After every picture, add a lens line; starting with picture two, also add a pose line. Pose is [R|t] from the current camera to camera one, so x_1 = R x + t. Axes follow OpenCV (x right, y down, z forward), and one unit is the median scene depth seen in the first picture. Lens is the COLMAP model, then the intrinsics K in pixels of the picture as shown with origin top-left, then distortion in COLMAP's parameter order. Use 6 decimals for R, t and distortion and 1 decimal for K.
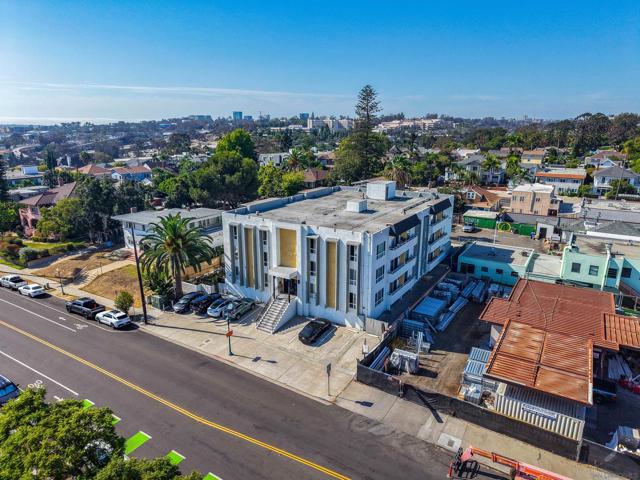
lens RADIAL K [[437.9, 0, 321.6], [0, 437.9, 239.5], [0, 0, 1]] dist [0.015384, -0.016208]
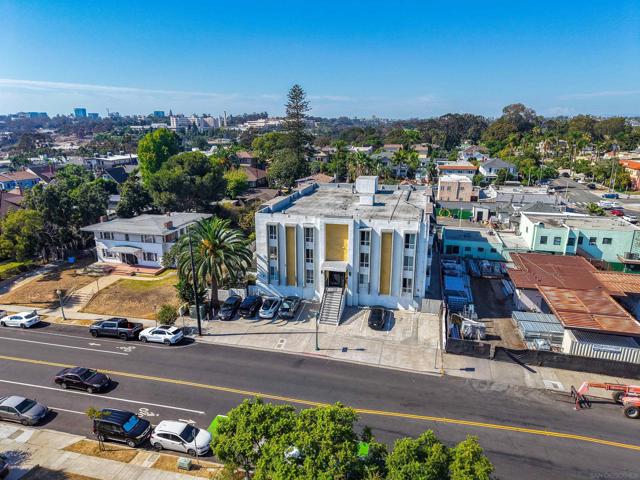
lens RADIAL K [[437.9, 0, 318.4], [0, 437.9, 241.0], [0, 0, 1]] dist [0.015384, -0.016208]
pose [[0.948406, -0.081242, 0.306474, -0.396772], [0.079402, 0.996671, 0.018490, -0.005894], [-0.306956, 0.006798, 0.951699, 0.024485]]
